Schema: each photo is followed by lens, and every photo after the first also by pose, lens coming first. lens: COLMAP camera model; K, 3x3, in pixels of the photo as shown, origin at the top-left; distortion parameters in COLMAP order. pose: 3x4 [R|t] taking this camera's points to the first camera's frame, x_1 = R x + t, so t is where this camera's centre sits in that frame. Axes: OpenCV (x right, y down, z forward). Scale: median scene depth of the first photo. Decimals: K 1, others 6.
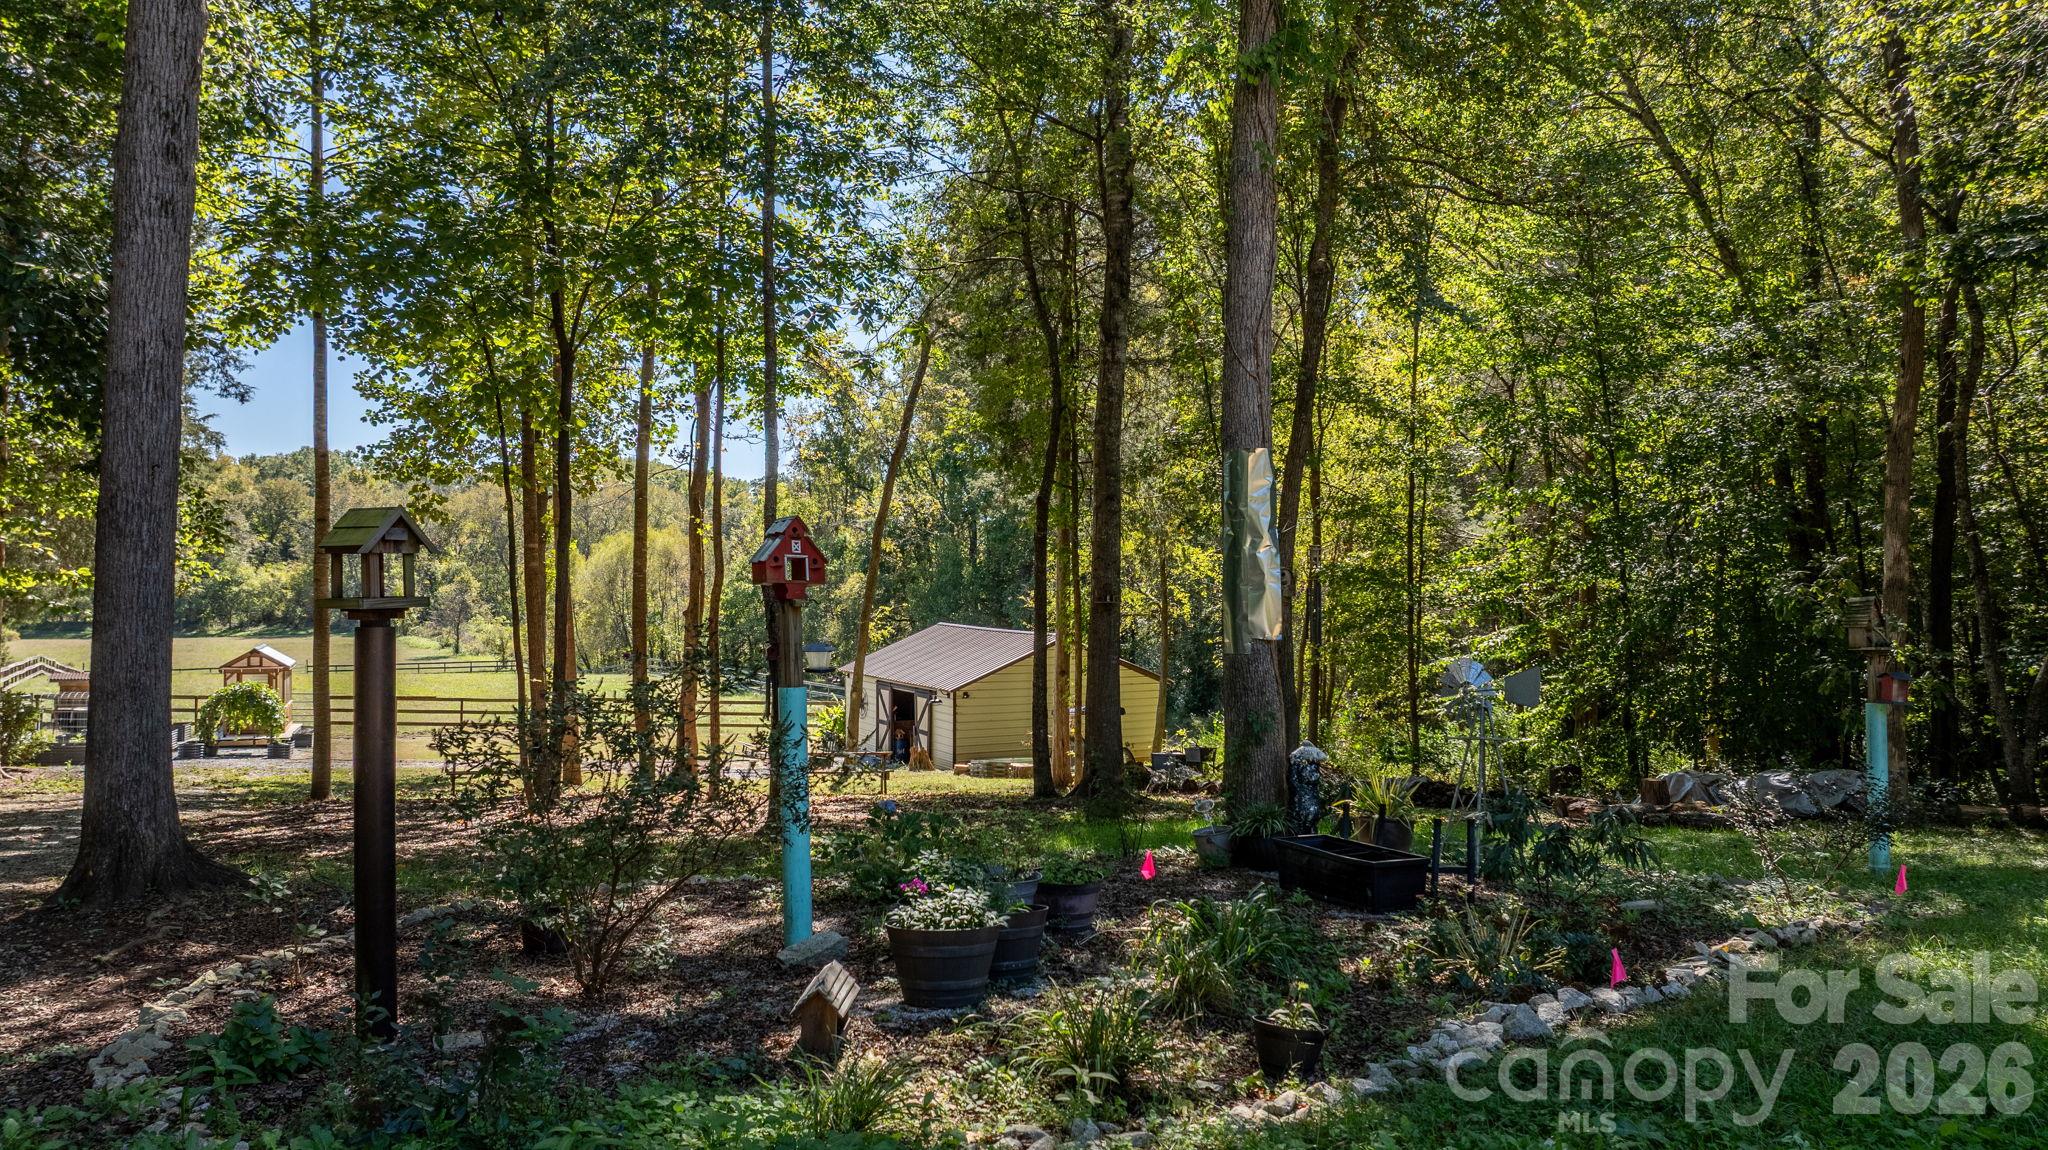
lens RADIAL K [[1422.2, 0, 1023.4], [0, 1422.2, 572.9], [0, 0, 1]] dist [-0.030260, 0.016058]
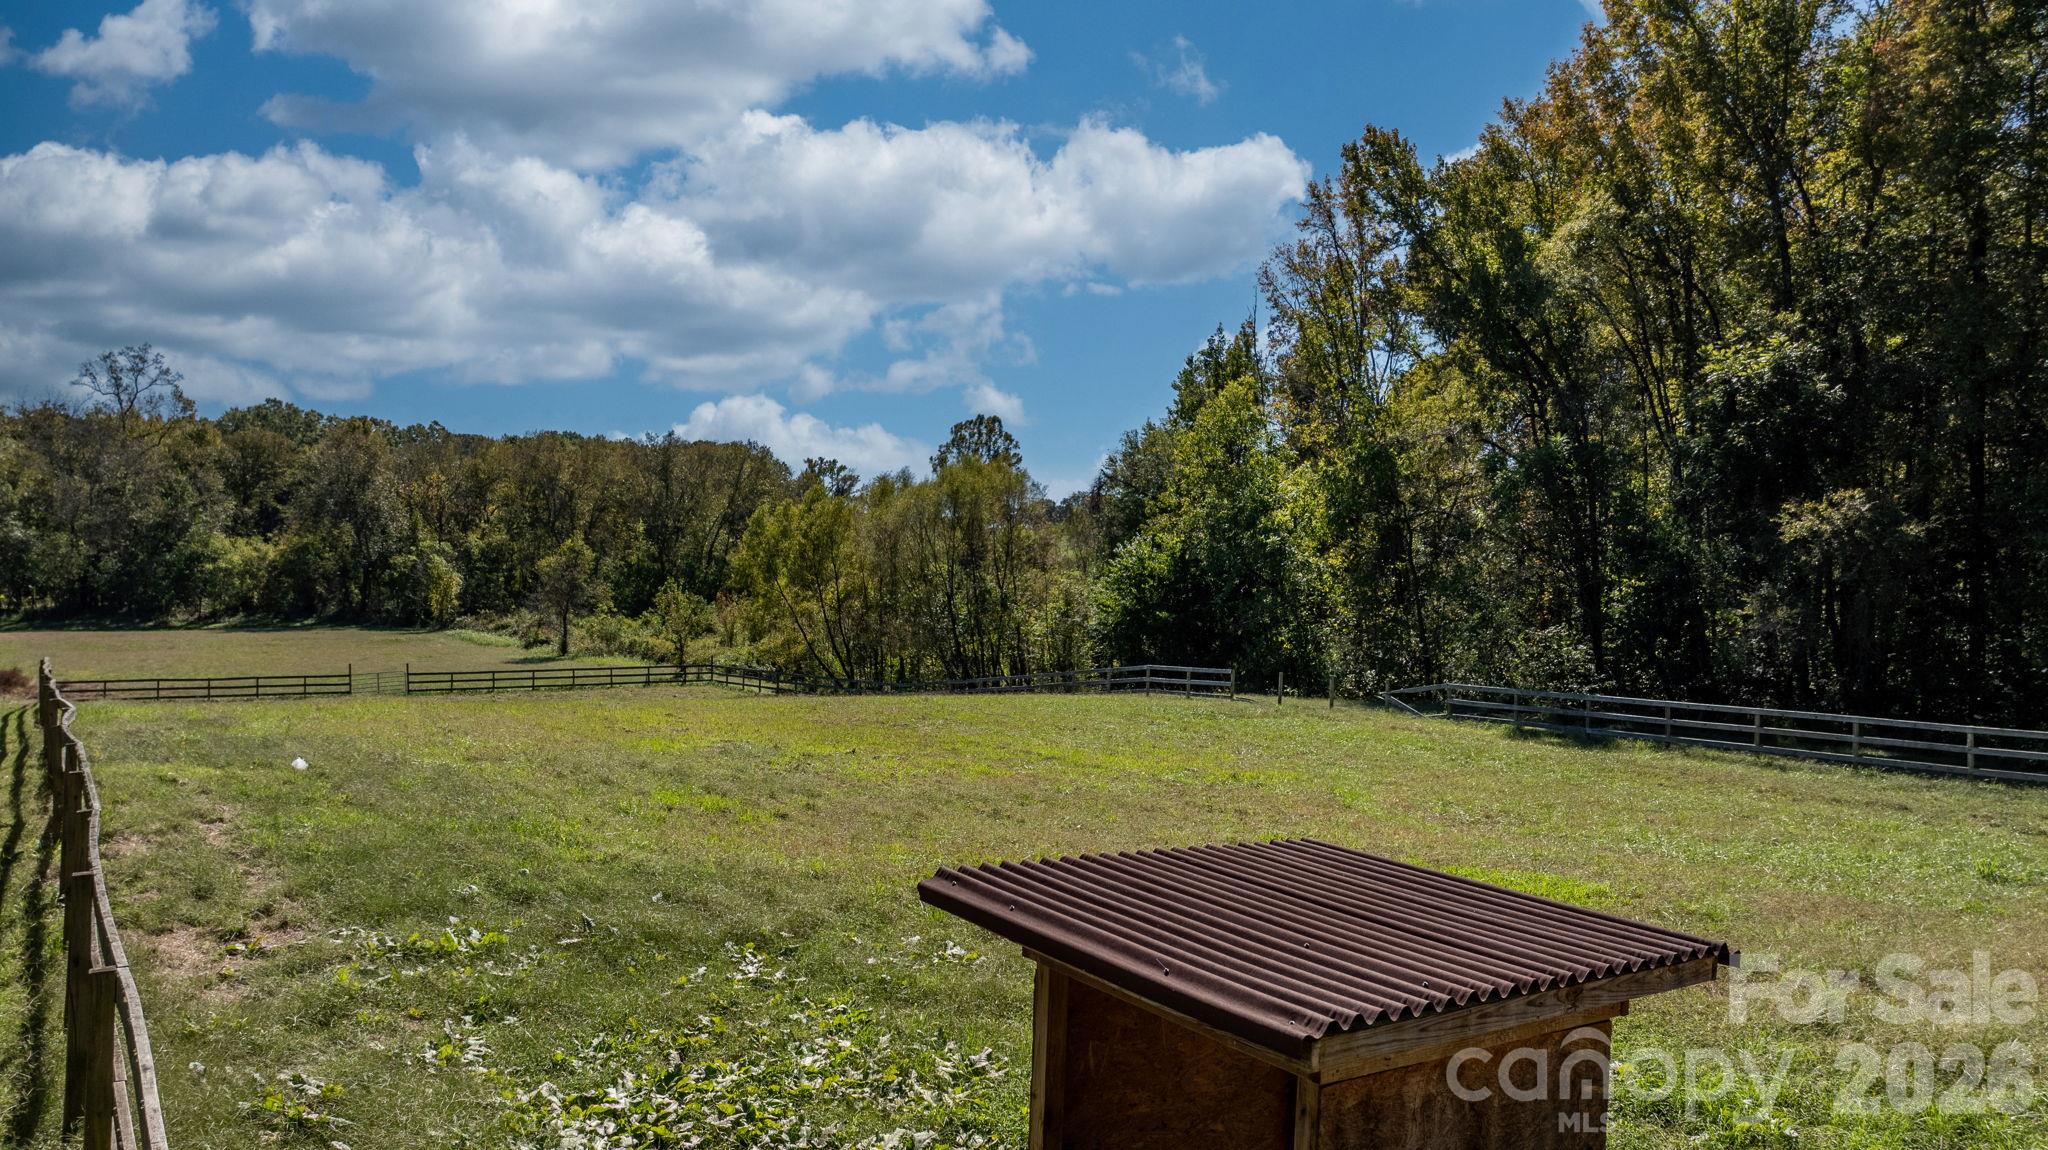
lens RADIAL K [[1369.6, 0, 1041.4], [0, 1369.6, 577.5], [0, 0, 1]] dist [-0.044074, 0.002098]
pose [[0.996418, 0.006626, 0.084309, -0.173967], [-0.006995, 0.999967, 0.004082, 0.011209], [-0.084279, -0.004657, 0.996431, 0.242411]]
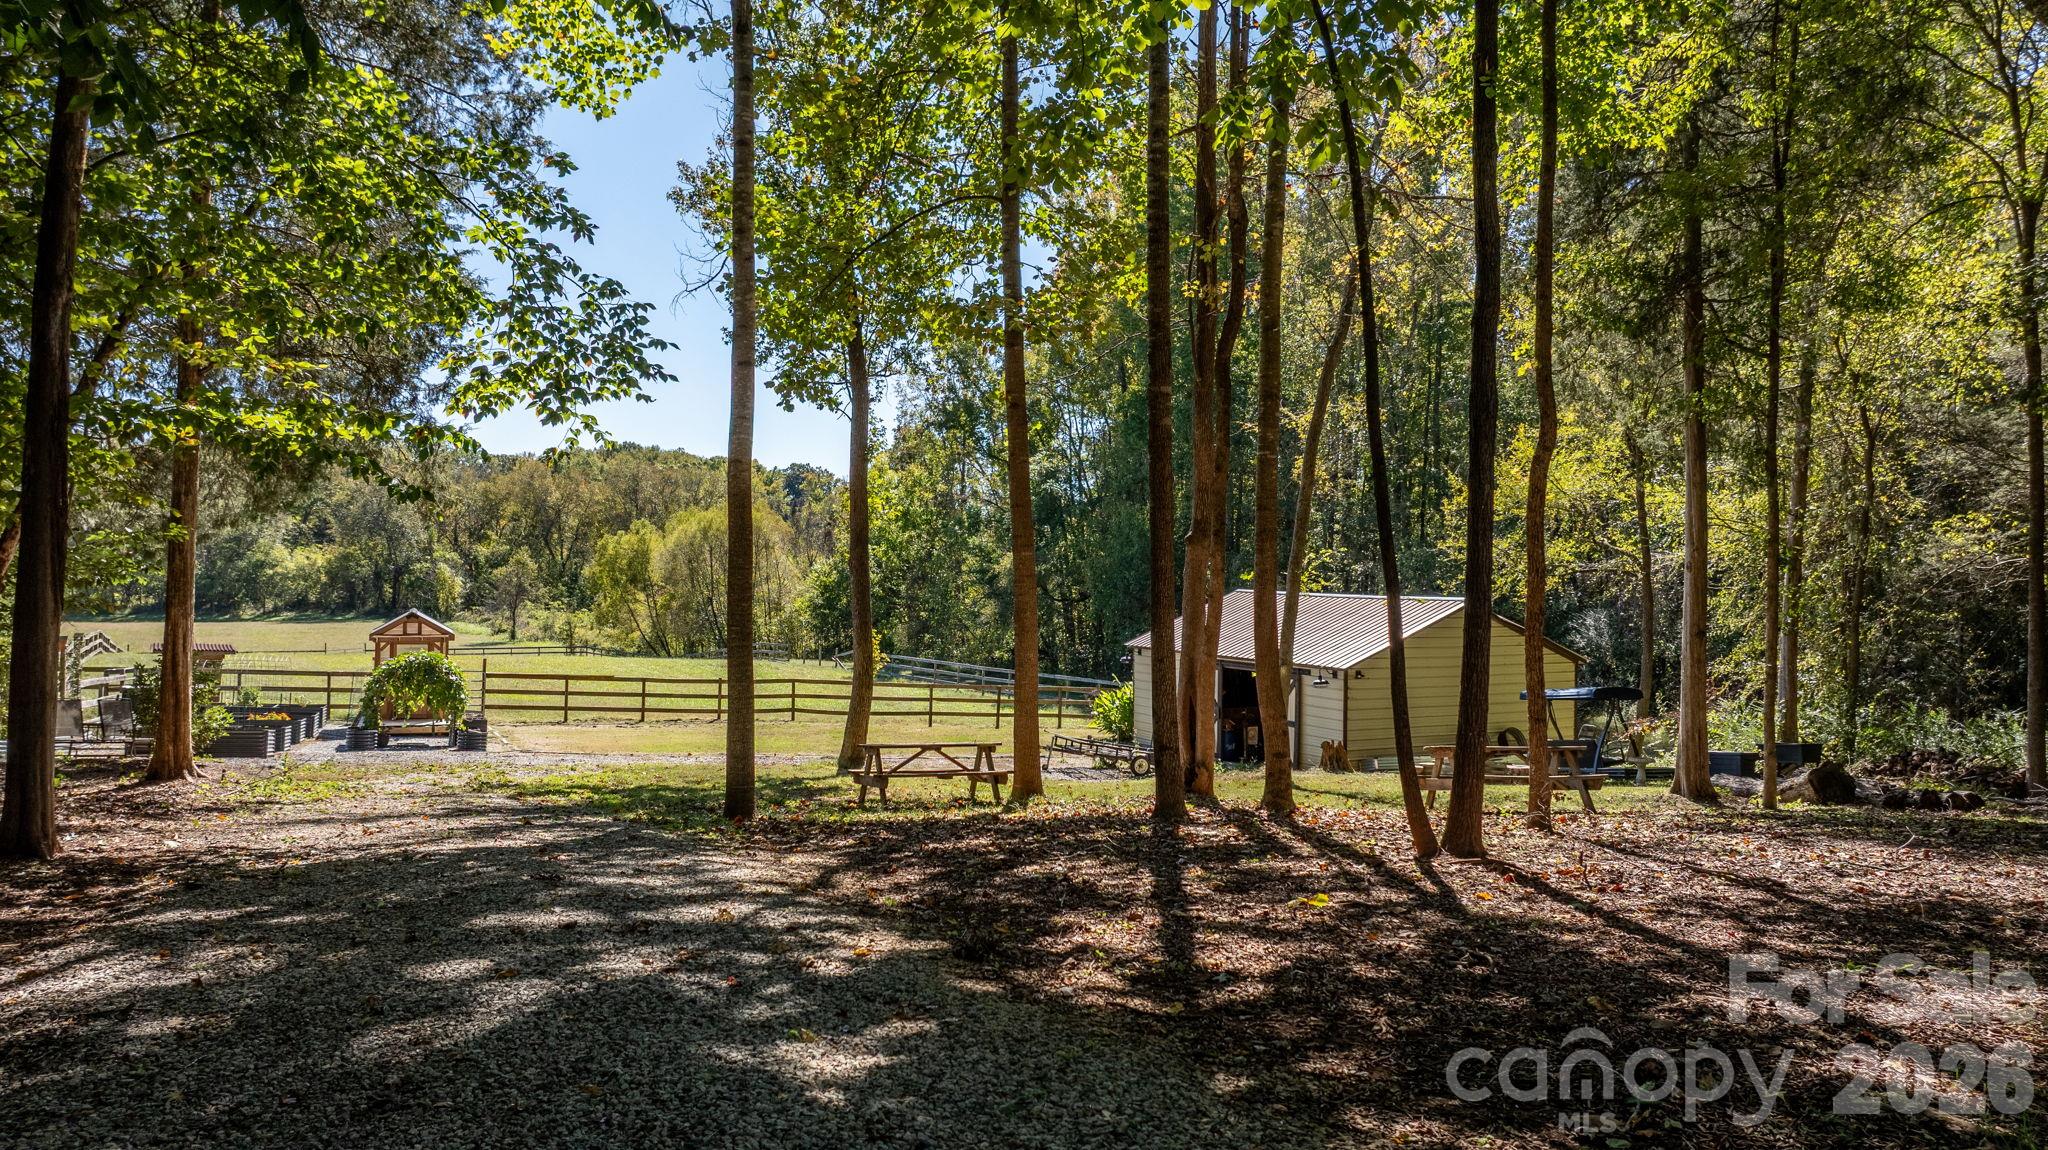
lens RADIAL K [[1422.2, 0, 1029.8], [0, 1422.2, 576.2], [0, 0, 1]] dist [-0.030260, 0.016058]
pose [[0.999970, 0.007756, -0.000022, -0.044149], [-0.007755, 0.999959, 0.004696, 0.005957], [0.000058, -0.004696, 0.999989, 0.044636]]
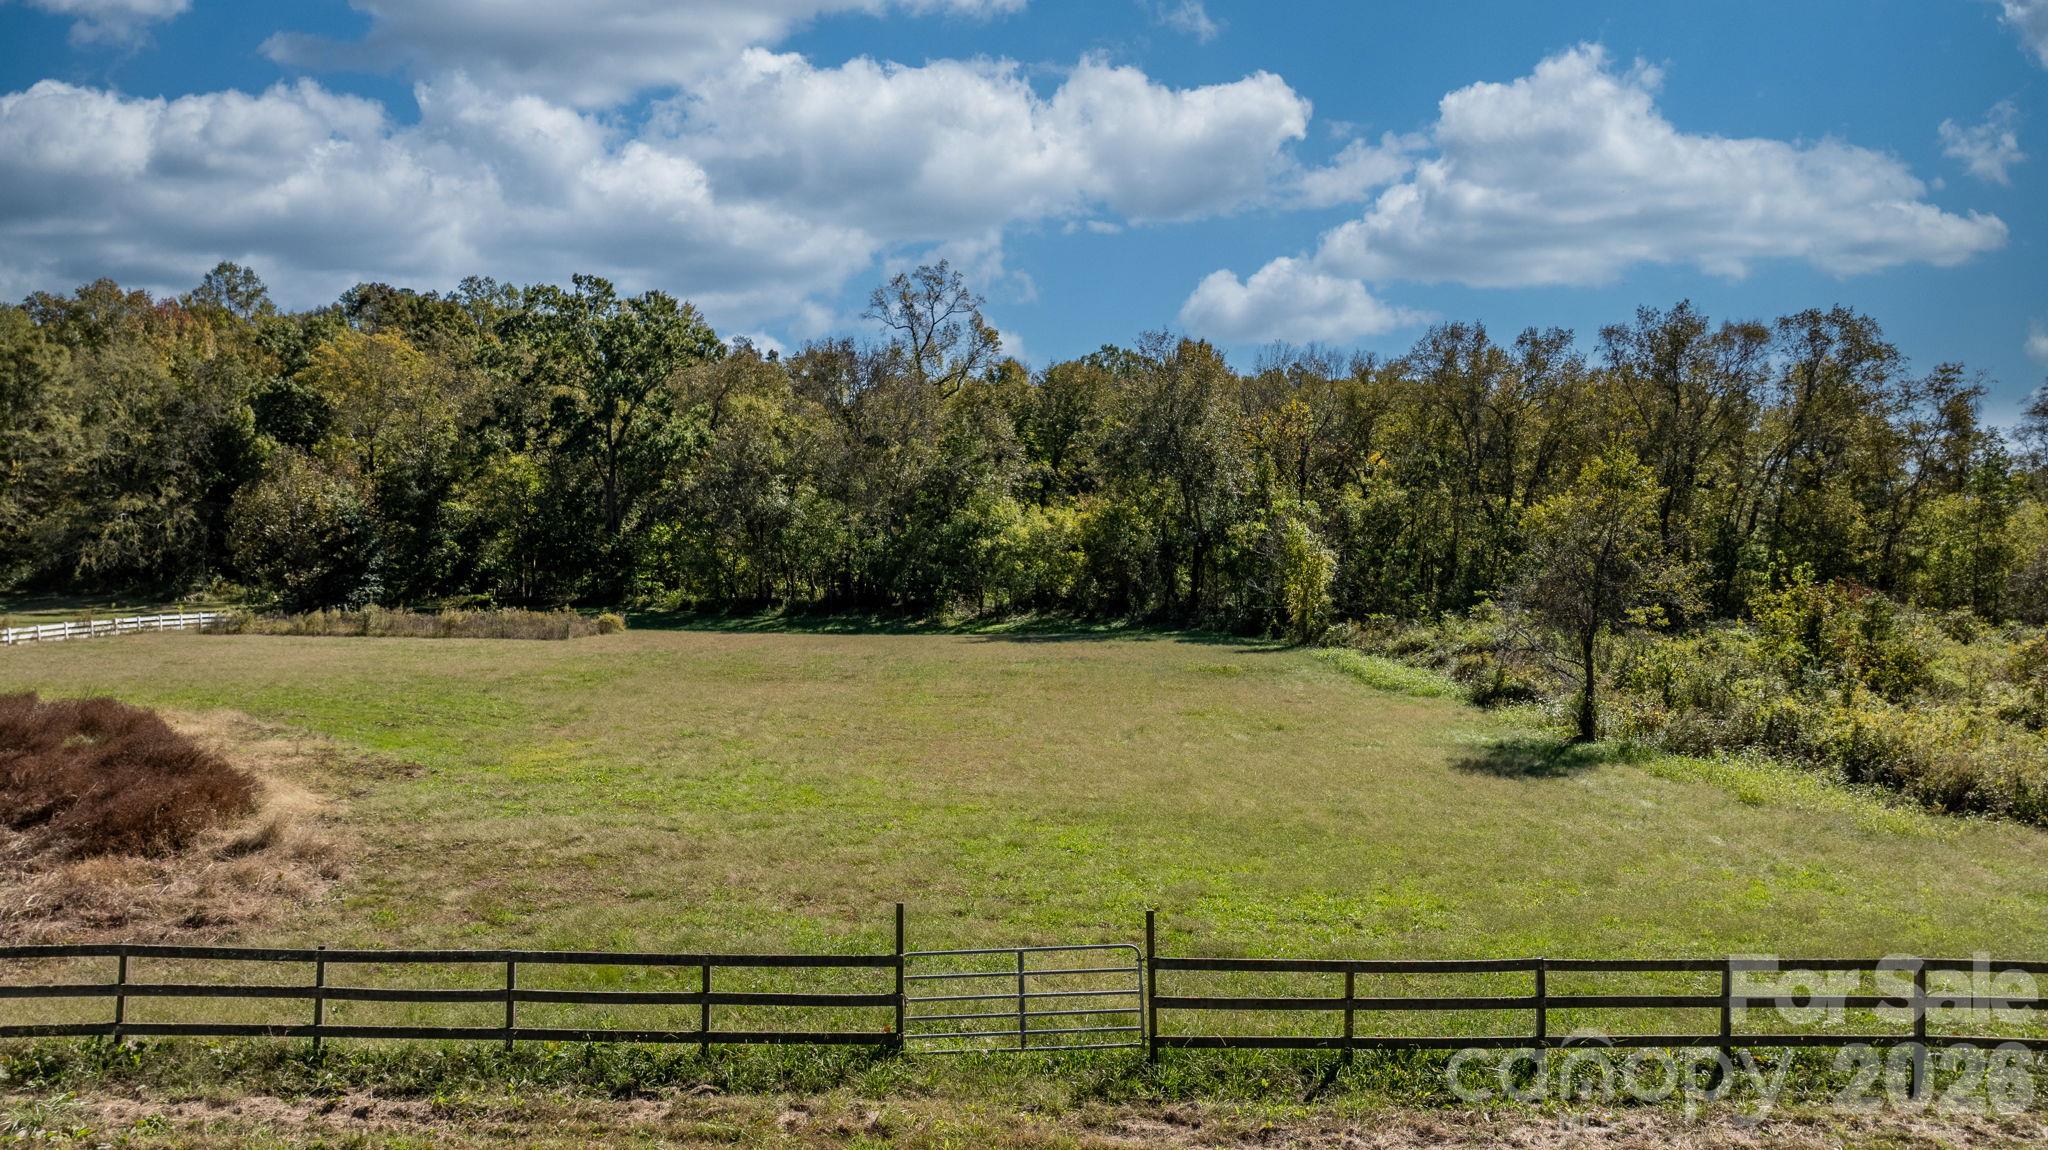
lens RADIAL K [[1422.2, 0, 1032.2], [0, 1422.2, 572.7], [0, 0, 1]] dist [-0.030260, 0.016058]
pose [[0.867886, 0.009517, -0.496672, -0.278405], [-0.004908, 0.999932, 0.010584, 0.016799], [0.496738, -0.006748, 0.867874, 0.544529]]
